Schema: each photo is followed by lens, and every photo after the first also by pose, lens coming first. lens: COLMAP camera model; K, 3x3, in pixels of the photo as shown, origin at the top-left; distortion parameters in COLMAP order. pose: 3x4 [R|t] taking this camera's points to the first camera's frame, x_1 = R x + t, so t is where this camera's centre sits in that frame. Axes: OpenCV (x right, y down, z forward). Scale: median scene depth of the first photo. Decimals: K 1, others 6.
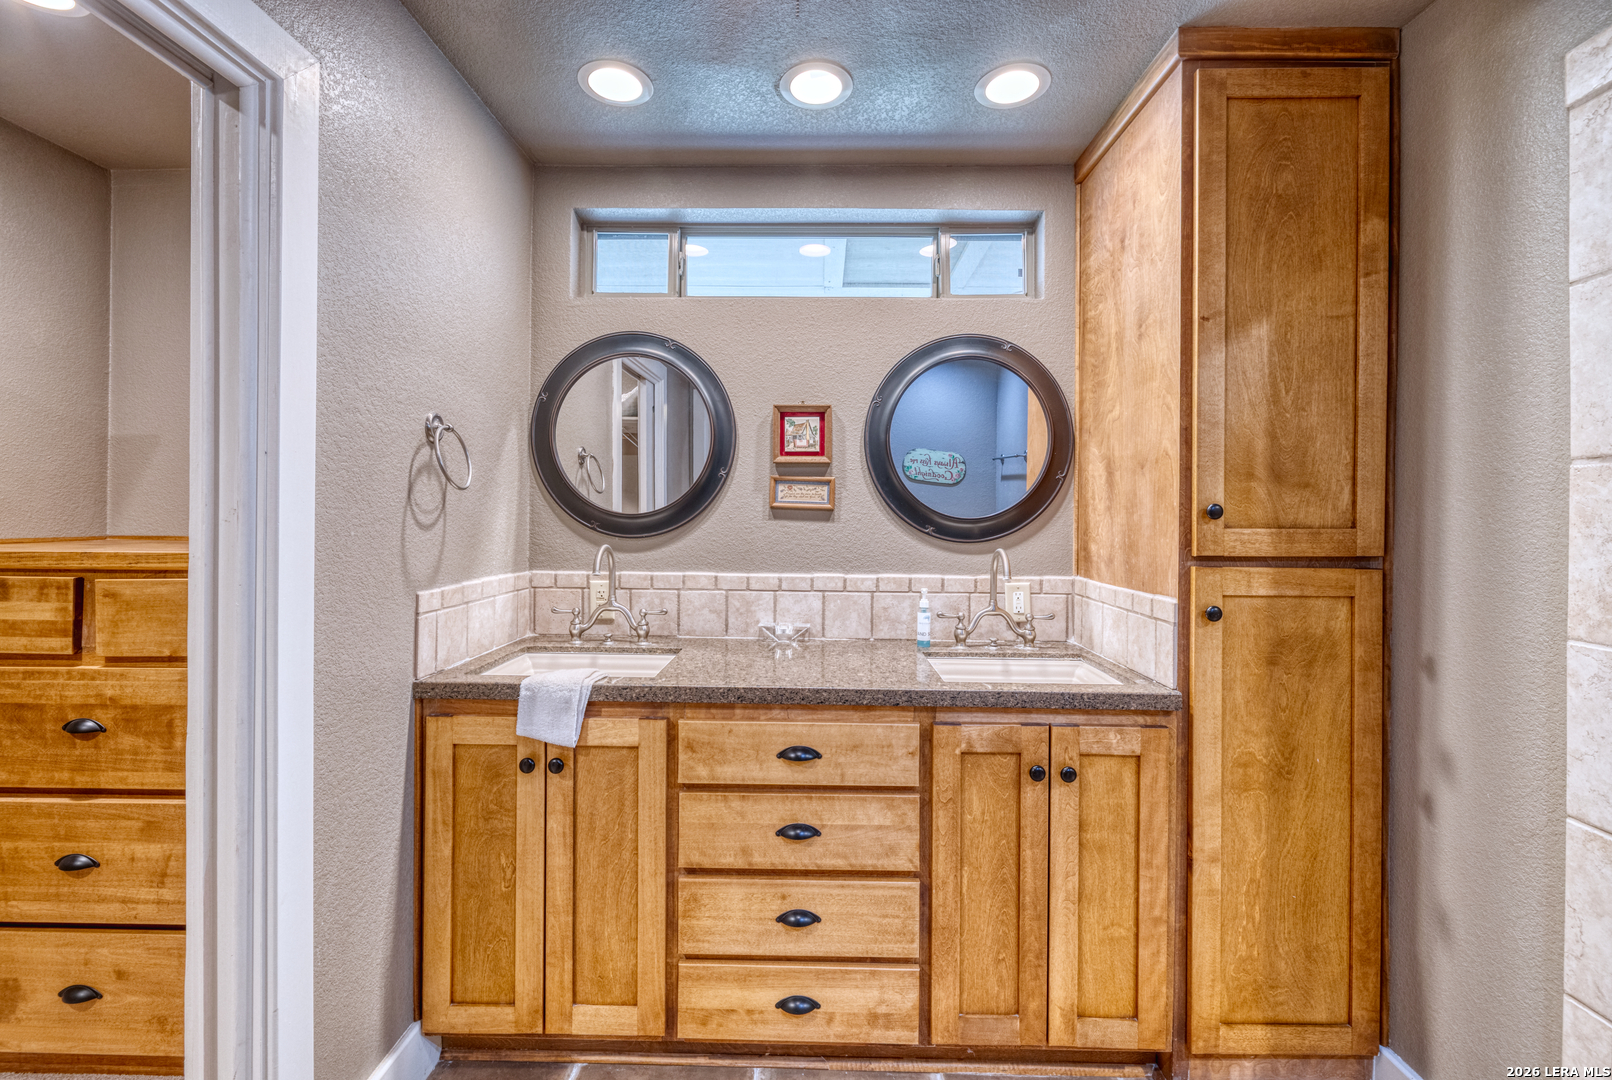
lens RADIAL K [[662.4, 0, 806.6], [0, 662.4, 524.9], [0, 0, 1]] dist [-0.001009, -0.003374]
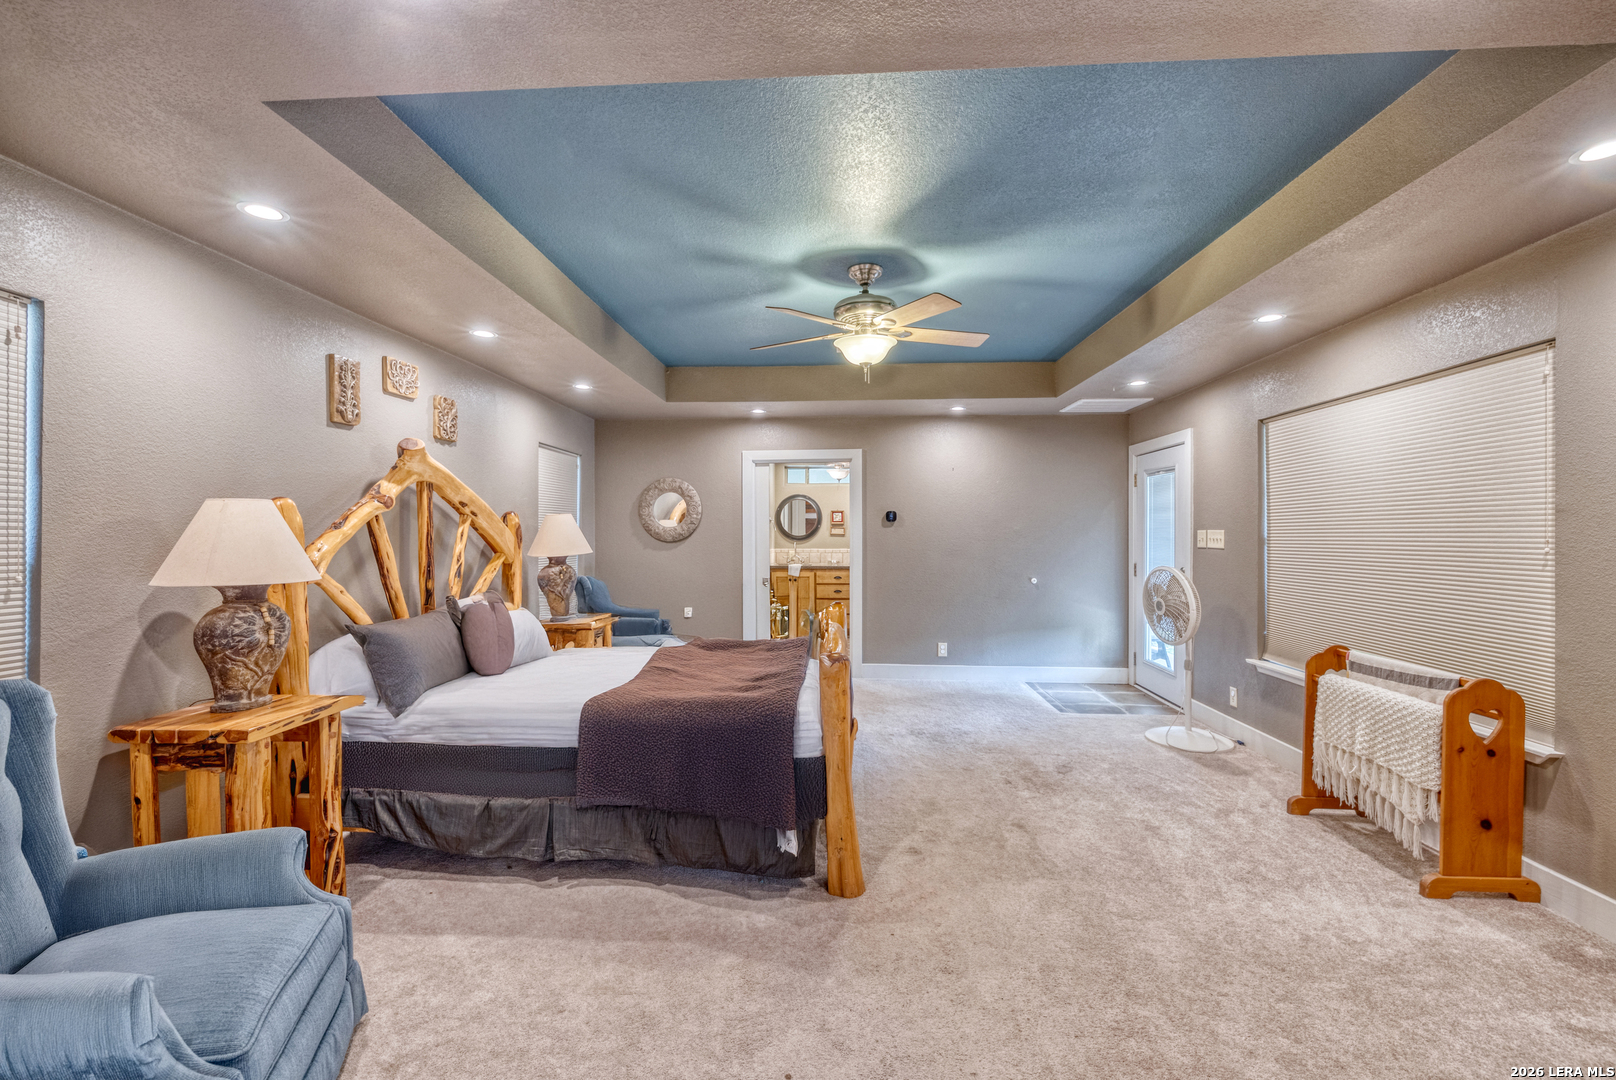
lens RADIAL K [[664.0, 0, 807.1], [0, 664.0, 539.1], [0, 0, 1]] dist [-0.001009, -0.003374]
pose [[0.999042, -0.008386, -0.042951, -0.026004], [0.008138, 0.999949, -0.005950, 0.043943], [0.042999, 0.005595, 0.999059, -4.634795]]
